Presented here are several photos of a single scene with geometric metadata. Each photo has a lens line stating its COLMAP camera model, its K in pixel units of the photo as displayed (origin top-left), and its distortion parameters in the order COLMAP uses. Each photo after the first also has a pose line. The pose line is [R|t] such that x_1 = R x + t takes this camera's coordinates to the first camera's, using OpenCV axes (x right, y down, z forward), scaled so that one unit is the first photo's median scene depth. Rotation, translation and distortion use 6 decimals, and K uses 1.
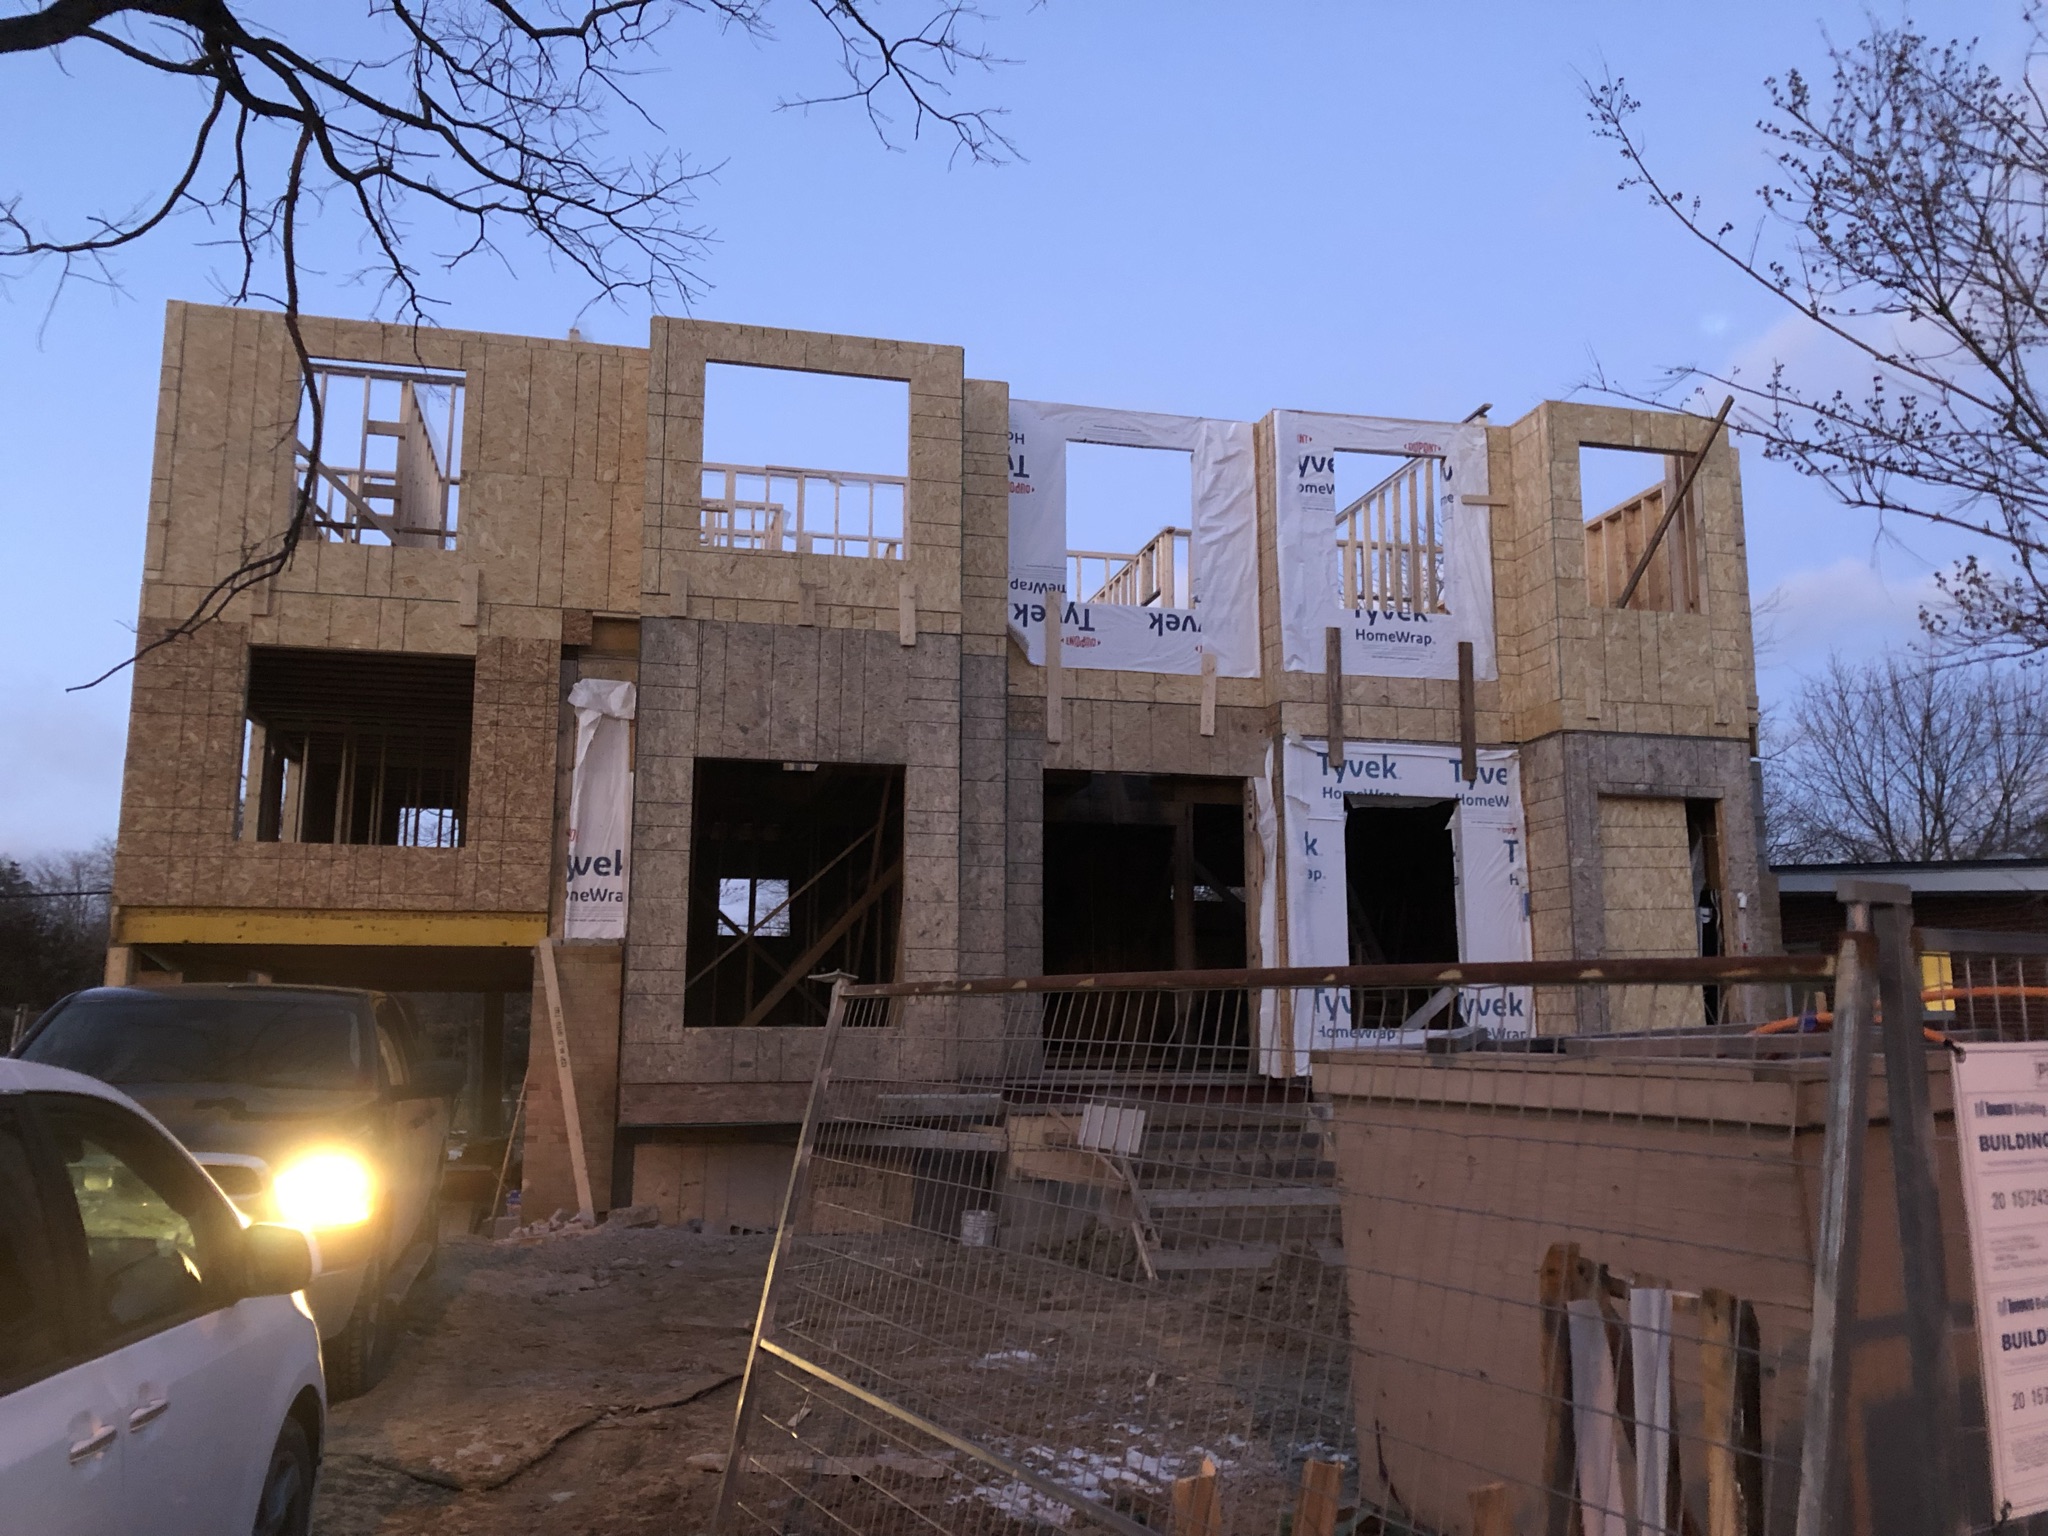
lens RADIAL K [[1676.8, 0, 1039.0], [0, 1676.8, 768.6], [0, 0, 1]] dist [0.039388, -0.004511]
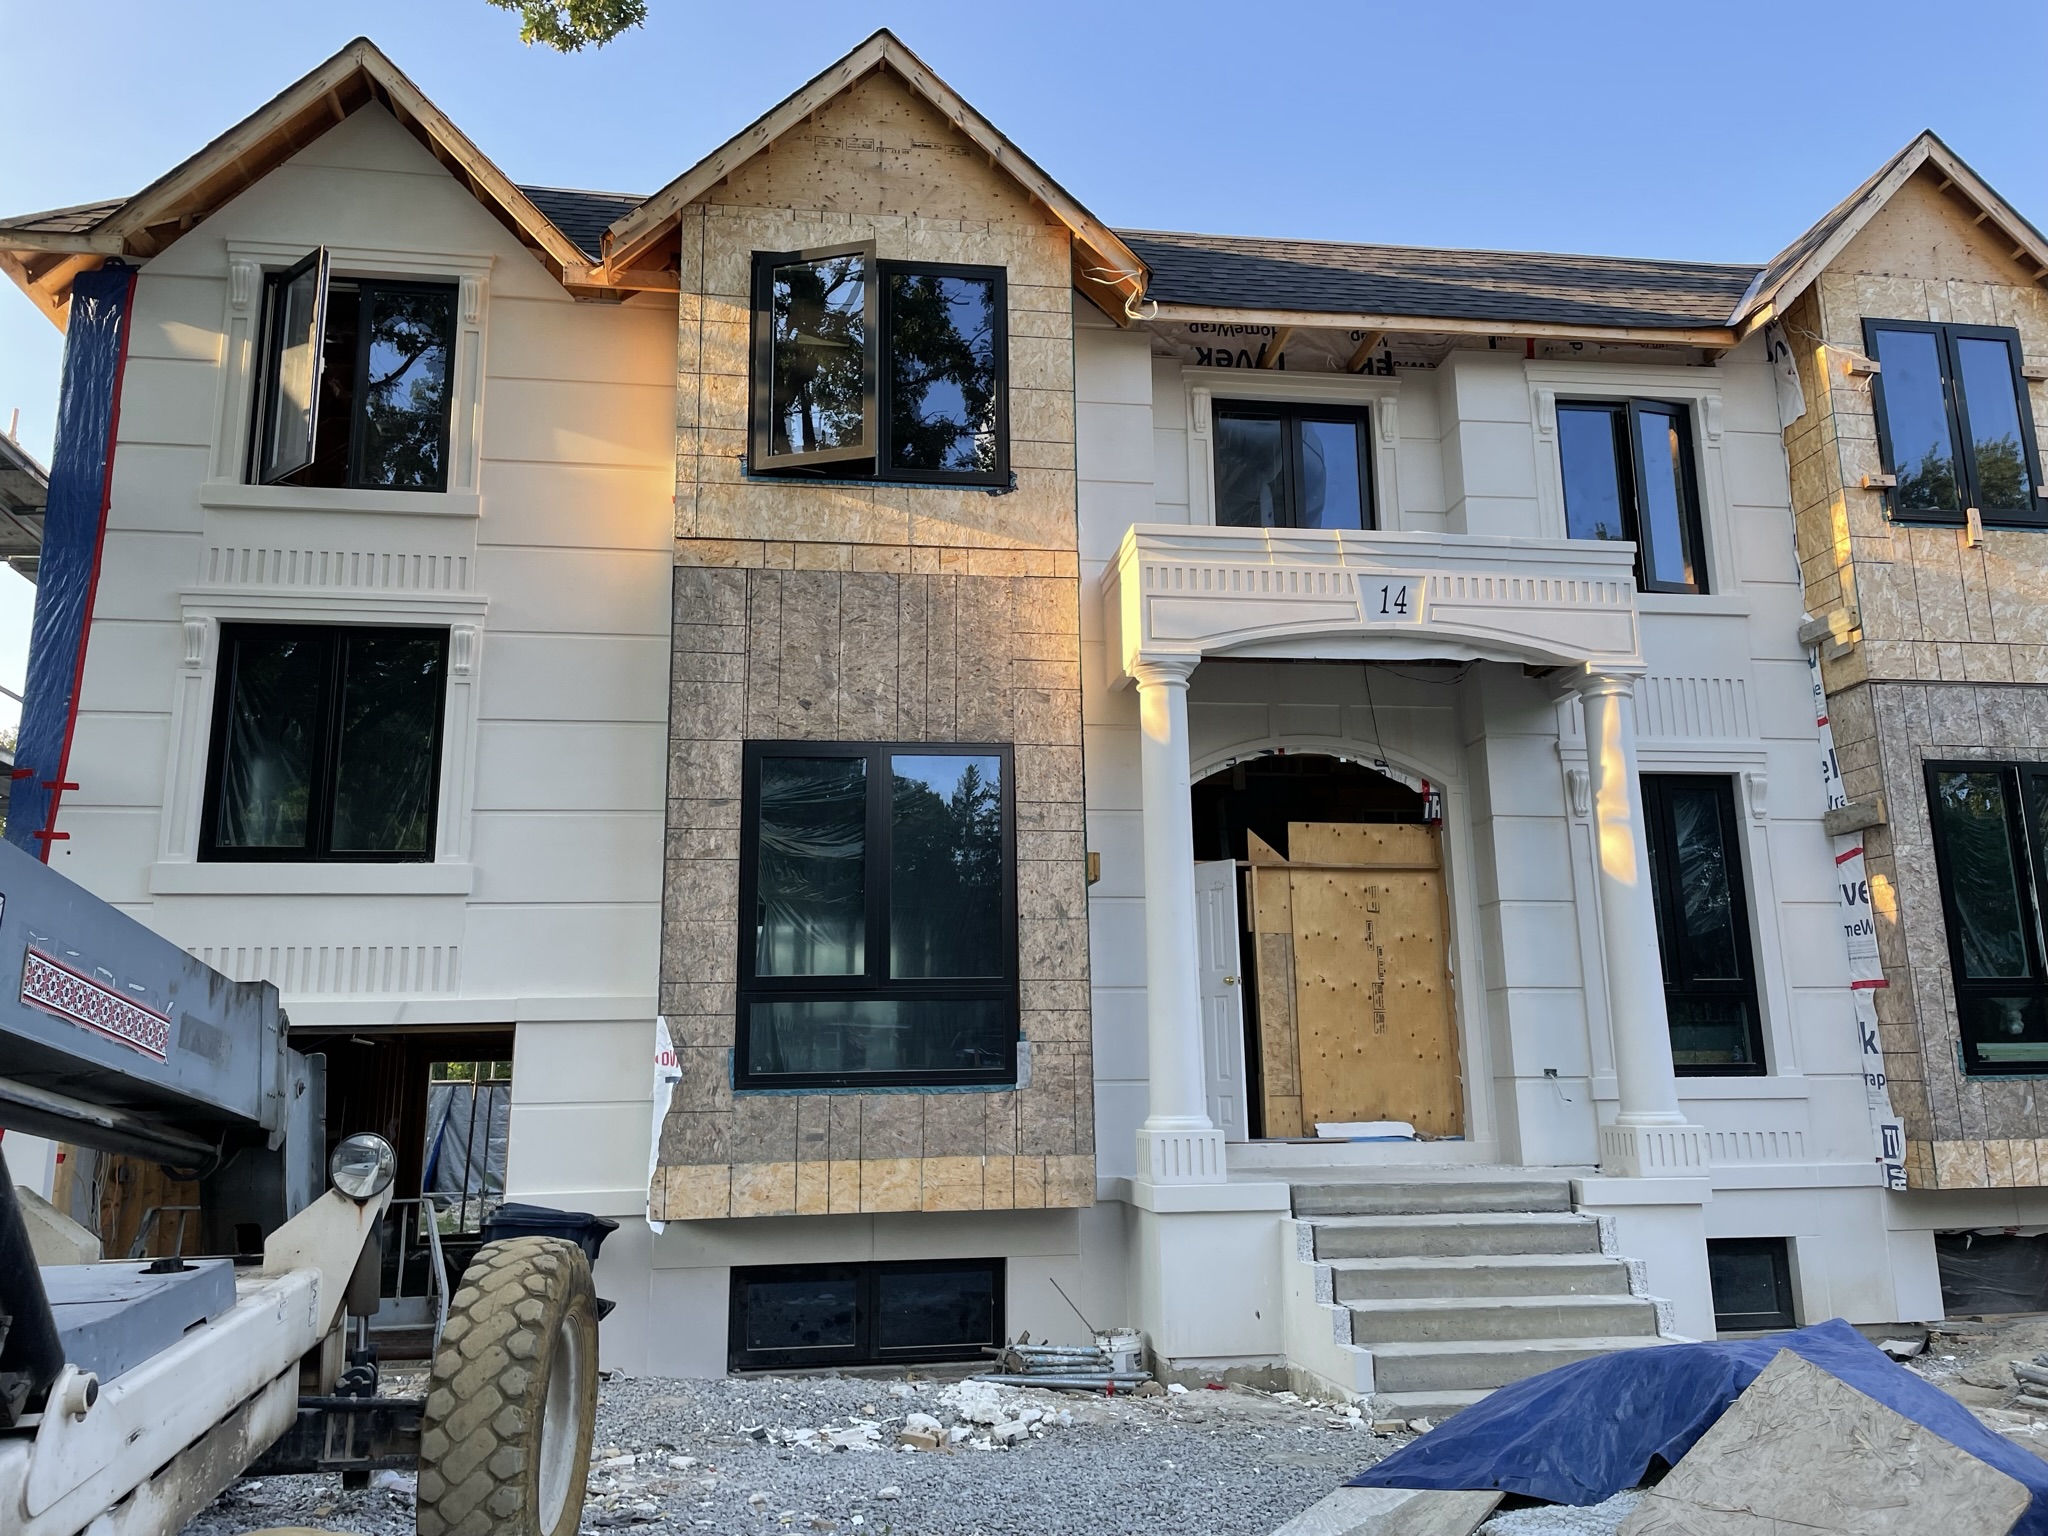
lens RADIAL K [[1648.3, 0, 1018.3], [0, 1648.3, 721.9], [0, 0, 1]] dist [0.043968, -0.041793]
pose [[0.994846, -0.038883, -0.093651, -0.004797], [0.032512, 0.997113, -0.068620, 0.041186], [0.096048, 0.065222, 0.993238, 0.243610]]
